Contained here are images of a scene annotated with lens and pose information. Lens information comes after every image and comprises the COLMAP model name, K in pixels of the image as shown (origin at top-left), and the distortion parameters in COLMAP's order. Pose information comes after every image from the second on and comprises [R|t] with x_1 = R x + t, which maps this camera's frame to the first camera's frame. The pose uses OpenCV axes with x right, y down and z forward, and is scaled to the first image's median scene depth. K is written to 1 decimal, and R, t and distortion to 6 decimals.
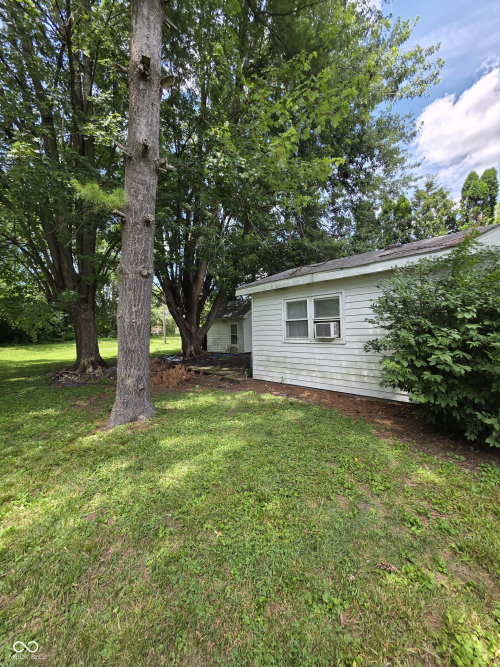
lens RADIAL K [[265.5, 0, 248.3], [0, 265.5, 337.5], [0, 0, 1]] dist [0.001514, 0.000371]
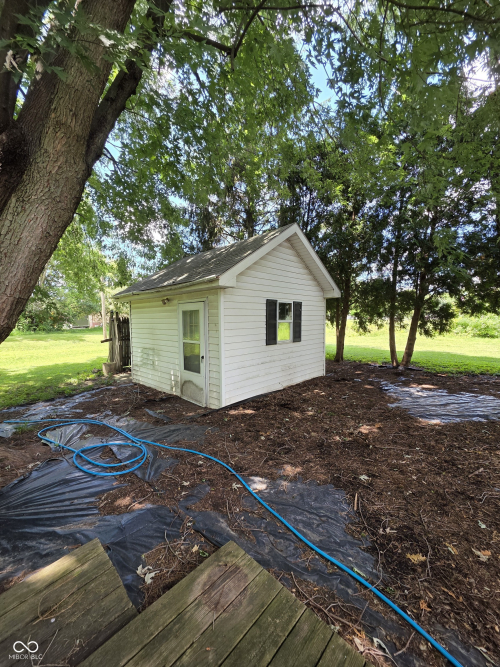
lens RADIAL K [[265.5, 0, 248.3], [0, 265.5, 337.5], [0, 0, 1]] dist [0.001514, 0.000371]
pose [[0.999695, 0.010969, 0.022144, 0.006867], [-0.011865, 0.999100, 0.040733, -0.032133], [-0.021677, -0.040984, 0.998925, 0.735416]]
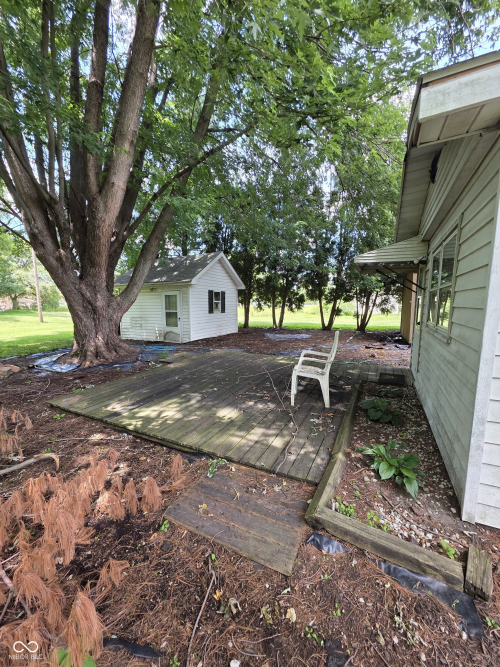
lens RADIAL K [[265.5, 0, 248.3], [0, 265.5, 337.5], [0, 0, 1]] dist [0.001514, 0.000371]
pose [[0.941708, -0.020019, 0.335834, -0.101152], [-0.010440, 0.996009, 0.088645, -0.007506], [-0.336269, -0.086984, 0.937741, 0.387123]]
